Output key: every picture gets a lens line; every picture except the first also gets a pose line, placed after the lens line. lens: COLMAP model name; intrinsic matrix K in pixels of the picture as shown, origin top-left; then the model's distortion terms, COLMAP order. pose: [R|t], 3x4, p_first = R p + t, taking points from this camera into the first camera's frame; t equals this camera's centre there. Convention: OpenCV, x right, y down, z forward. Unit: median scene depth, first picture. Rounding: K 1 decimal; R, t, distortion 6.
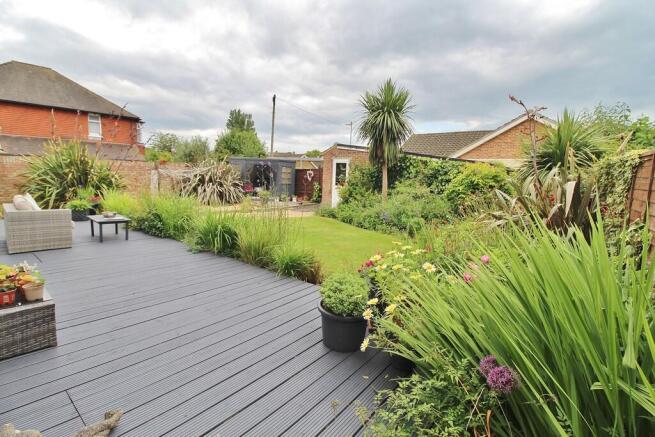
lens RADIAL K [[301.3, 0, 327.5], [0, 301.3, 218.5], [0, 0, 1]] dist [-0.022112, 0.000342]
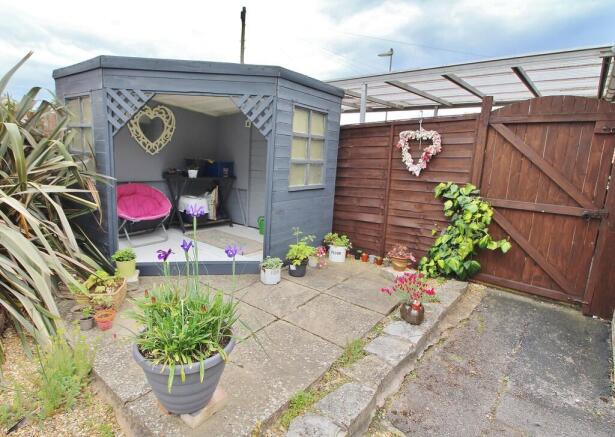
lens RADIAL K [[334.1, 0, 290.8], [0, 334.1, 217.3], [0, 0, 1]] dist [-0.001374, -0.000201]
pose [[0.999427, -0.000501, -0.033844, -0.170295], [0.001964, 0.999064, 0.043201, -0.126383], [0.033791, -0.043242, 0.998493, 0.906949]]
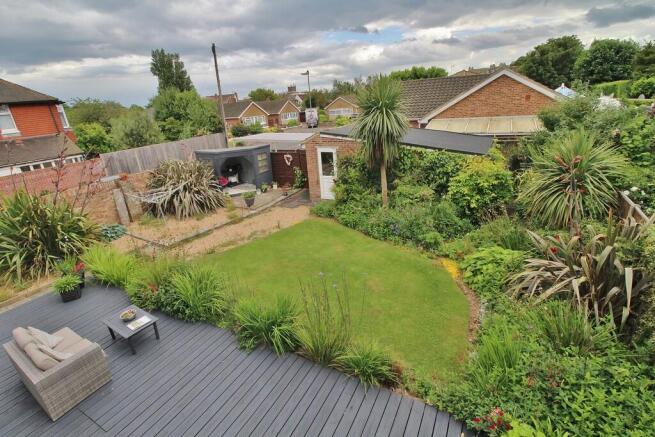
lens RADIAL K [[301.3, 0, 327.5], [0, 301.3, 218.5], [0, 0, 1]] dist [-0.022112, 0.000342]
pose [[0.979458, -0.158103, 0.125160, -0.101310], [0.127107, 0.965923, 0.225468, -0.194899], [-0.156542, -0.204927, 0.966178, 0.050457]]
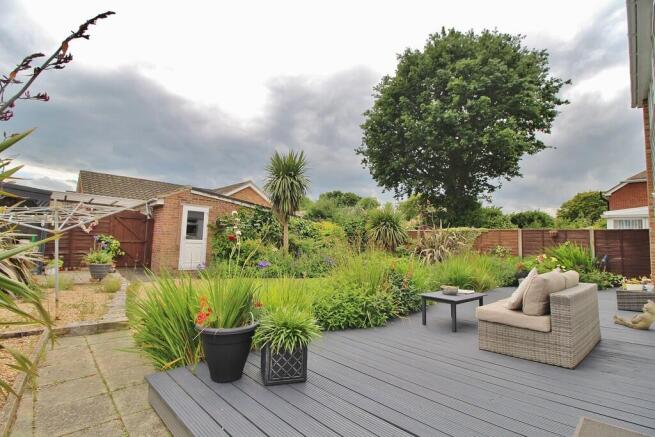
lens RADIAL K [[301.3, 0, 327.5], [0, 301.3, 218.5], [0, 0, 1]] dist [-0.022112, 0.000342]
pose [[0.105583, 0.053400, 0.992976, -0.707302], [0.119549, 0.990633, -0.065985, -0.070389], [-0.987198, 0.125676, 0.098210, 0.574796]]
